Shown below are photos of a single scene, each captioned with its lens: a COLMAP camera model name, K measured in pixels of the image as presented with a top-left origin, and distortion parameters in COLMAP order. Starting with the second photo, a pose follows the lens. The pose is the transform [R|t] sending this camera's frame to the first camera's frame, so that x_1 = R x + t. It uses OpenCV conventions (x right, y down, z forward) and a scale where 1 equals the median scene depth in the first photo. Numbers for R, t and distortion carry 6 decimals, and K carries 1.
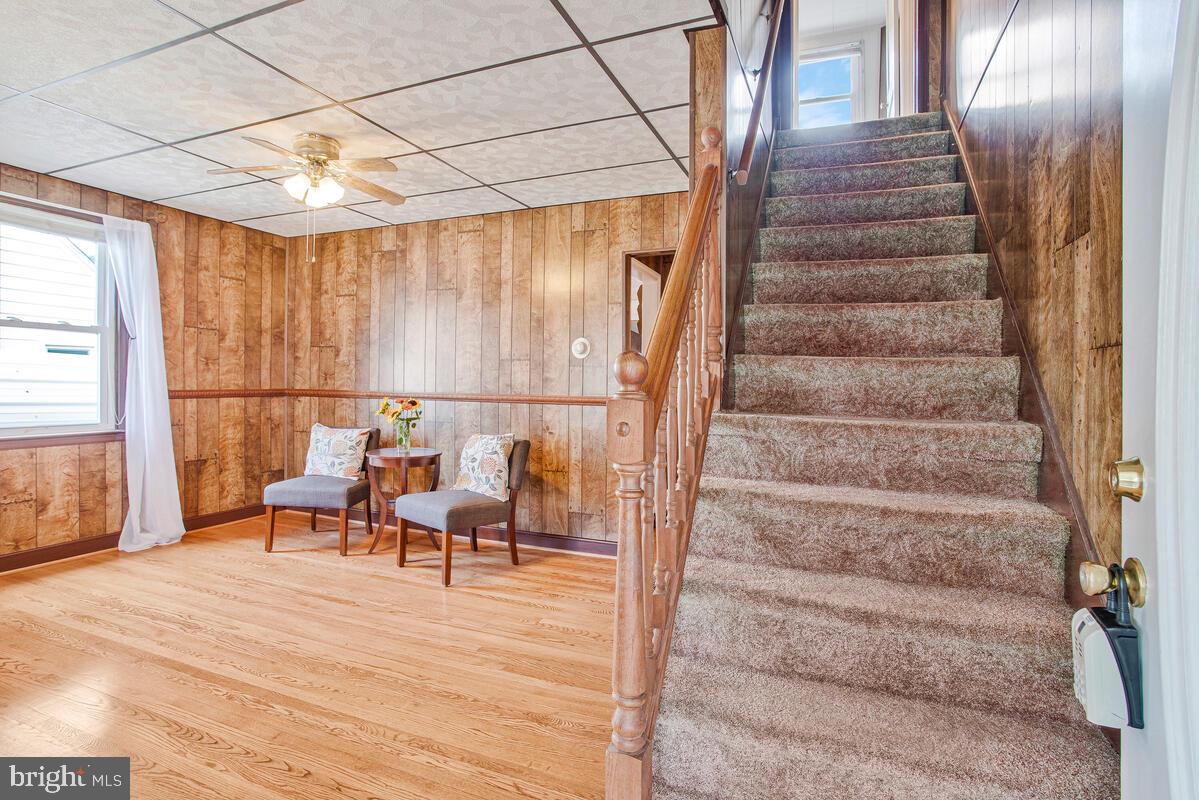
lens RADIAL K [[617.7, 0, 576.0], [0, 617.7, 387.6], [0, 0, 1]] dist [-0.047652, 0.015503]
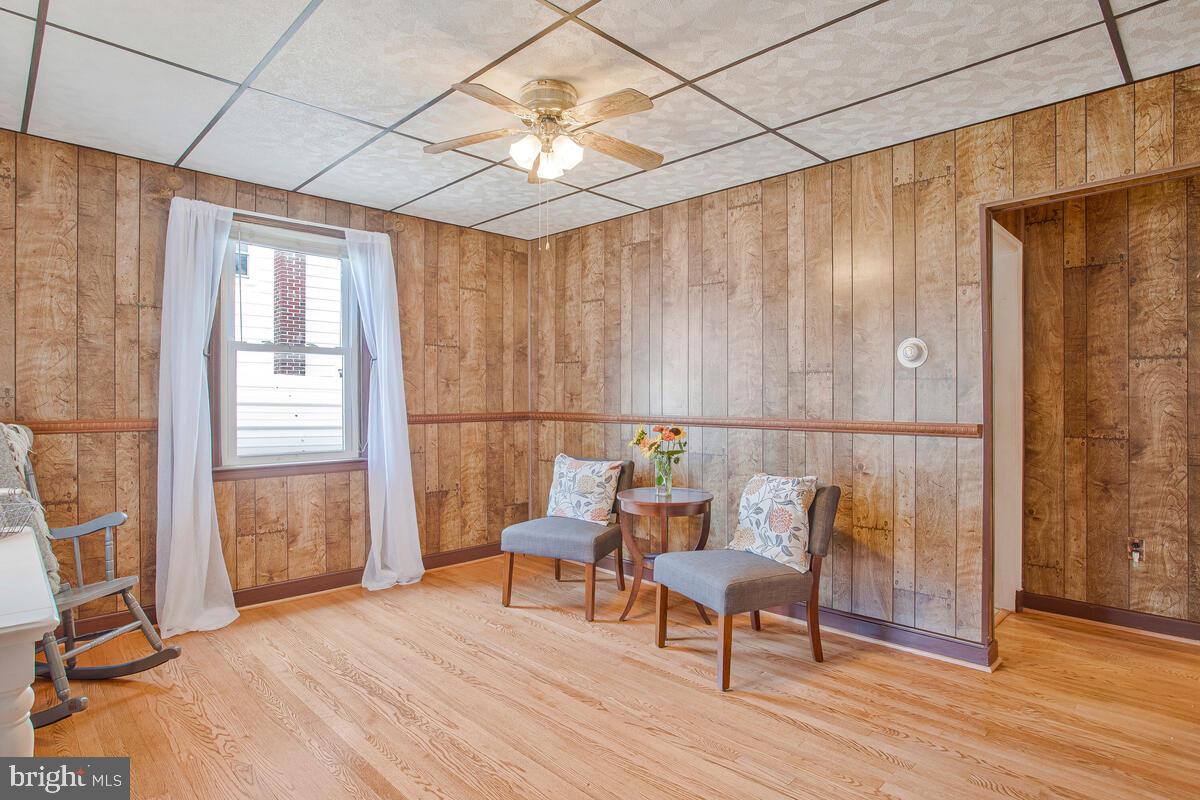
lens RADIAL K [[655.0, 0, 582.0], [0, 655.0, 394.1], [0, 0, 1]] dist [-0.043143, 0.004422]
pose [[0.926658, -0.014285, -0.375635, -0.062303], [0.008248, 0.999810, -0.017675, -0.007511], [0.375816, 0.013281, 0.926599, 0.192187]]
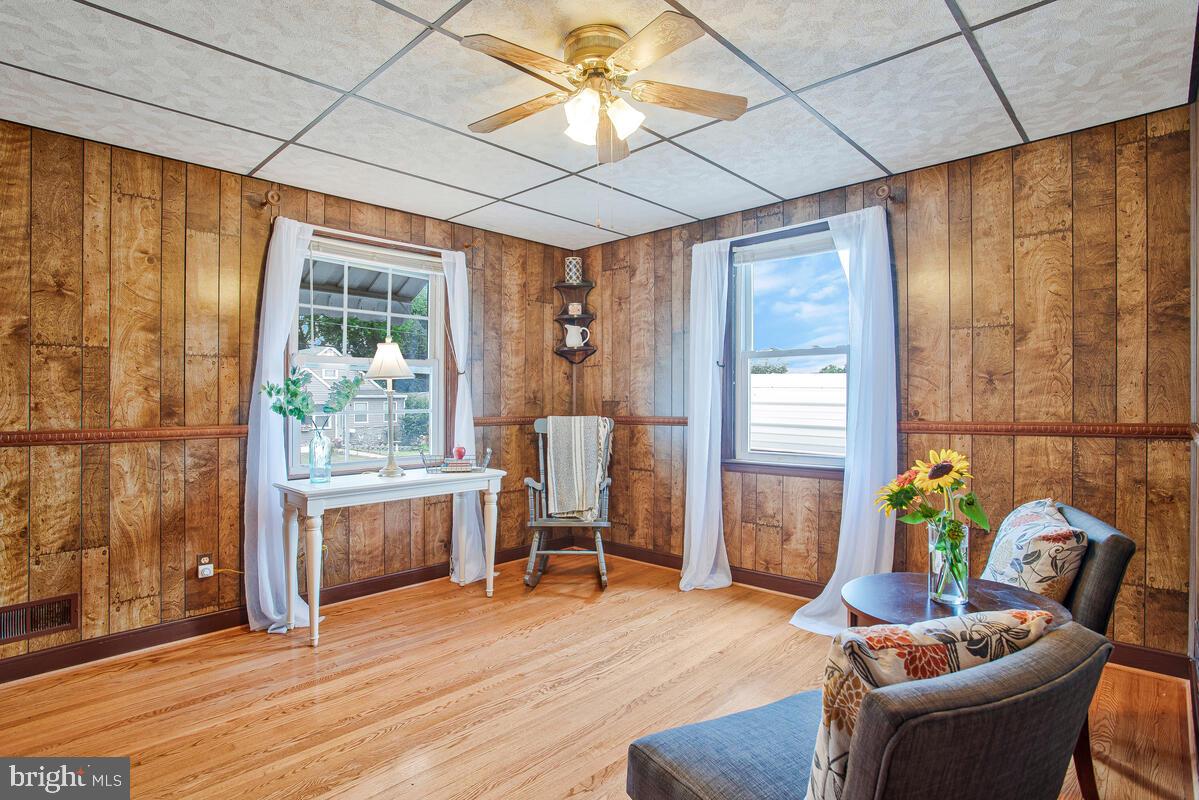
lens RADIAL K [[617.7, 0, 610.3], [0, 617.7, 397.7], [0, 0, 1]] dist [-0.047652, 0.015503]
pose [[-0.329977, -0.015350, -0.943864, 0.138245], [-0.005654, 0.999882, -0.014284, -0.011563], [0.943972, 0.000623, -0.330025, 0.916543]]
